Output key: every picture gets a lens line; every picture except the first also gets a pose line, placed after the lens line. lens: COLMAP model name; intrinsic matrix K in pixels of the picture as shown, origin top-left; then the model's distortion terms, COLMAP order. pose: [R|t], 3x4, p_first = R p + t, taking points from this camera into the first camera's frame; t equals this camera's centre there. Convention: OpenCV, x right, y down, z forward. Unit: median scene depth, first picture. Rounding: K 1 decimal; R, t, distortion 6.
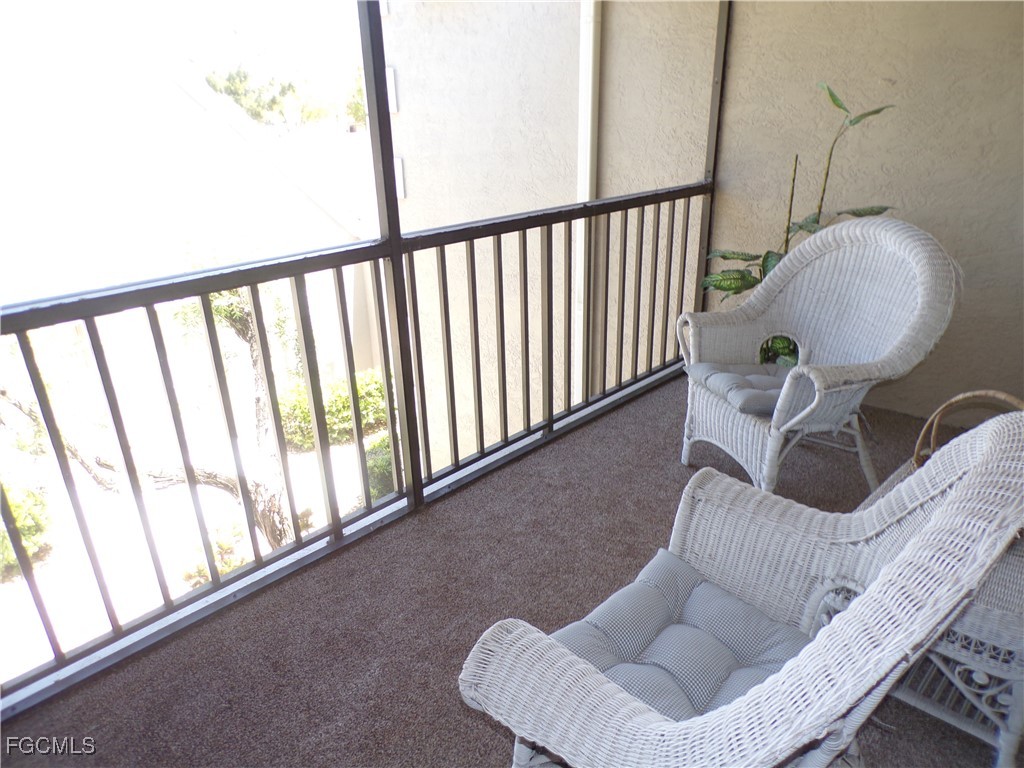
lens RADIAL K [[695.7, 0, 511.2], [0, 695.7, 392.6], [0, 0, 1]] dist [-0.019106, 0.036992]
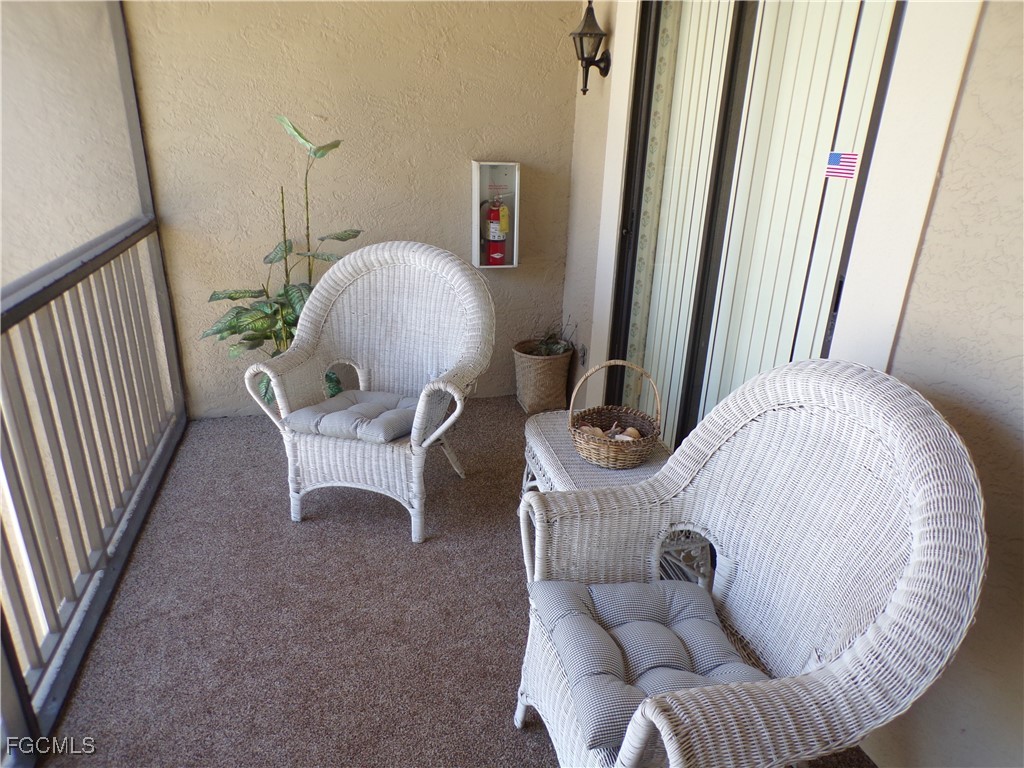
lens RADIAL K [[695.7, 0, 511.2], [0, 695.7, 392.6], [0, 0, 1]] dist [-0.019106, 0.036992]
pose [[0.525668, -0.273426, 0.805550, -0.311340], [0.287294, 0.948363, 0.134425, -0.105311], [-0.800709, 0.160767, 0.577078, 0.216209]]
